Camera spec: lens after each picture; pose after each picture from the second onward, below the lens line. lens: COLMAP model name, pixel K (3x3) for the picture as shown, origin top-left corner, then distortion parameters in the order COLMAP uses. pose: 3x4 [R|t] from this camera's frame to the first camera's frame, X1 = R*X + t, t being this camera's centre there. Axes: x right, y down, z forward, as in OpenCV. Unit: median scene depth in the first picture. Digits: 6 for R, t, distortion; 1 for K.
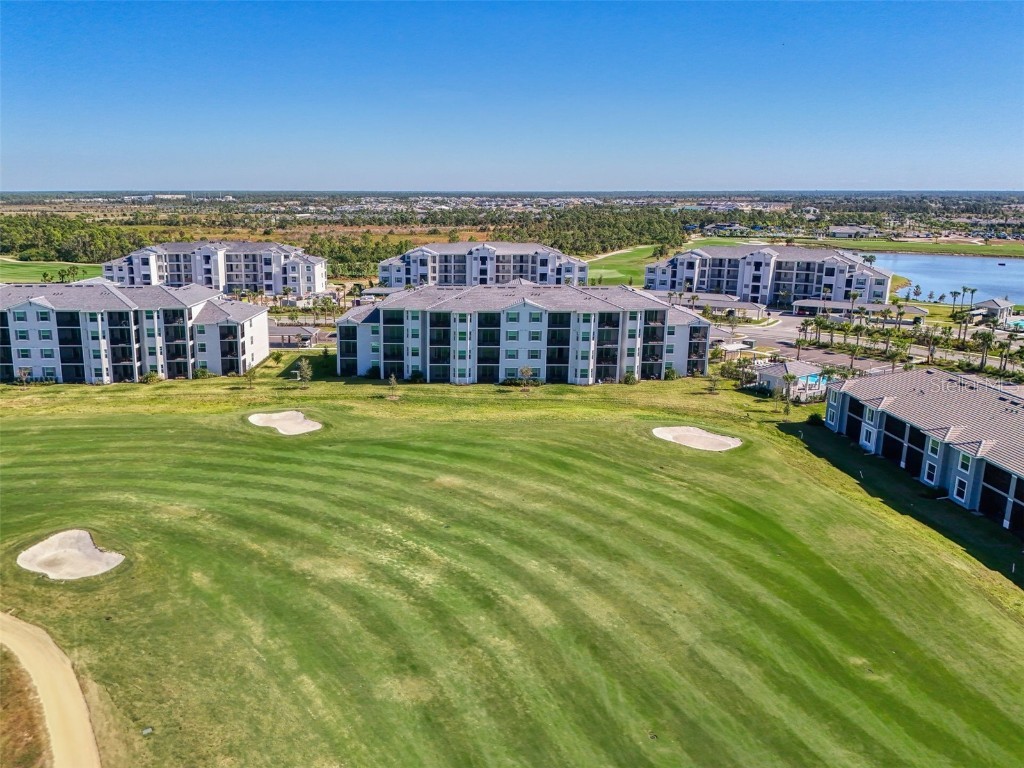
lens RADIAL K [[837.7, 0, 510.7], [0, 837.7, 335.6], [0, 0, 1]] dist [0.128726, -0.160618]
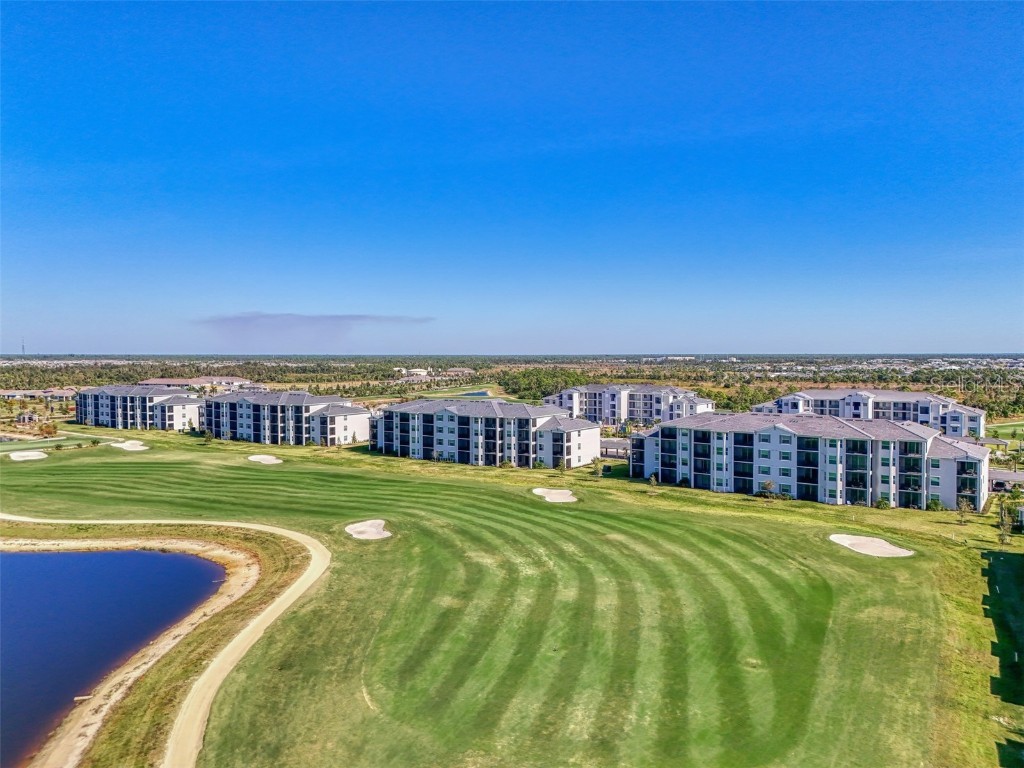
lens RADIAL K [[786.2, 0, 512.0], [0, 786.2, 384.0], [0, 0, 1]] dist [0.094332, -0.128211]
pose [[0.827115, 0.017595, -0.561758, 0.348285], [-0.090856, 0.990549, -0.102747, 0.051274], [0.554641, 0.136023, 0.820897, -0.124078]]
